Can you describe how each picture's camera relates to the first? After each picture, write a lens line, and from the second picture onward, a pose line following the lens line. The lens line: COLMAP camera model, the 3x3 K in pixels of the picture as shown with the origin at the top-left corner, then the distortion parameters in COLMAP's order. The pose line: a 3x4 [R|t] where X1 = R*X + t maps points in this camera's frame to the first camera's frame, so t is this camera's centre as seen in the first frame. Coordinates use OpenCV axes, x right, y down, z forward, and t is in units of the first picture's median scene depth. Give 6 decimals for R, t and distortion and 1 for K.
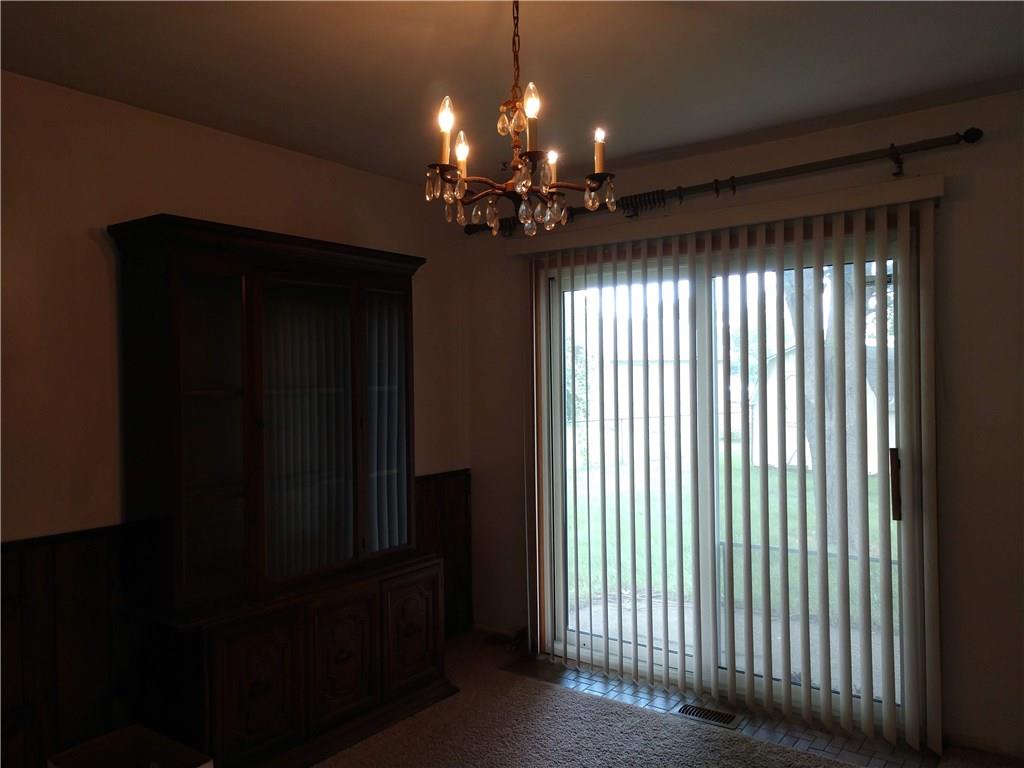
lens RADIAL K [[792.8, 0, 513.0], [0, 792.8, 385.8], [0, 0, 1]] dist [0.002348, 0.035200]
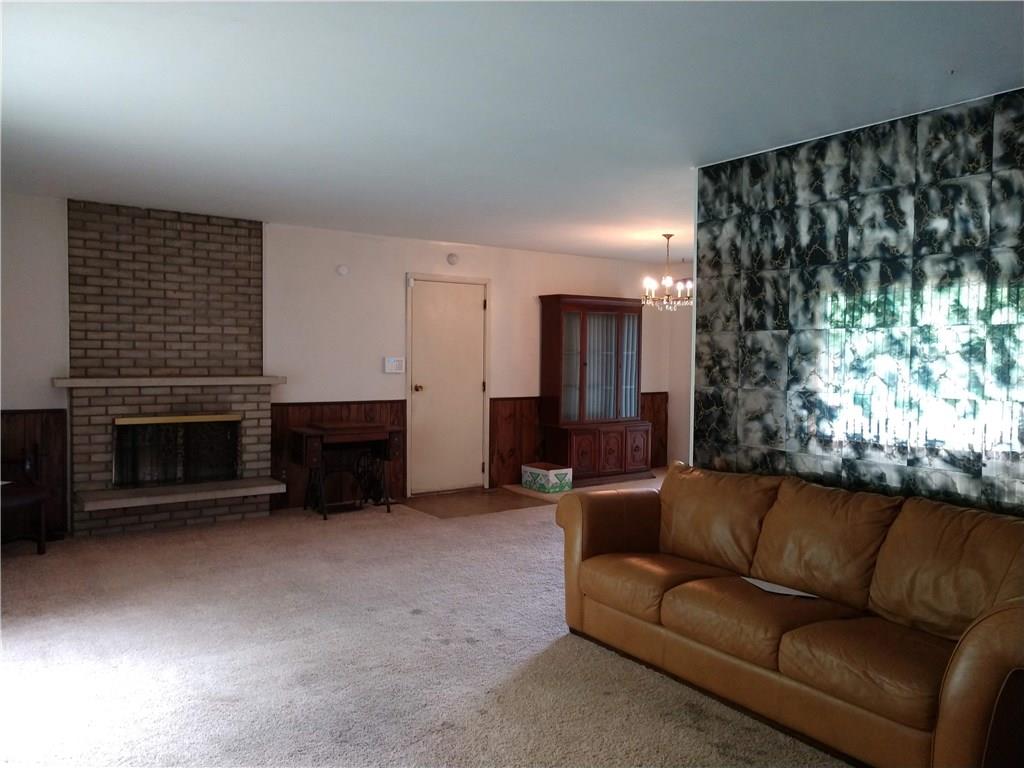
lens RADIAL K [[792.8, 0, 522.5], [0, 792.8, 389.5], [0, 0, 1]] dist [0.002348, 0.035200]
pose [[0.958427, 0.036369, -0.283010, 0.218414], [-0.022951, 0.998456, 0.050587, 0.001249], [0.284413, -0.041989, 0.957782, -1.439793]]
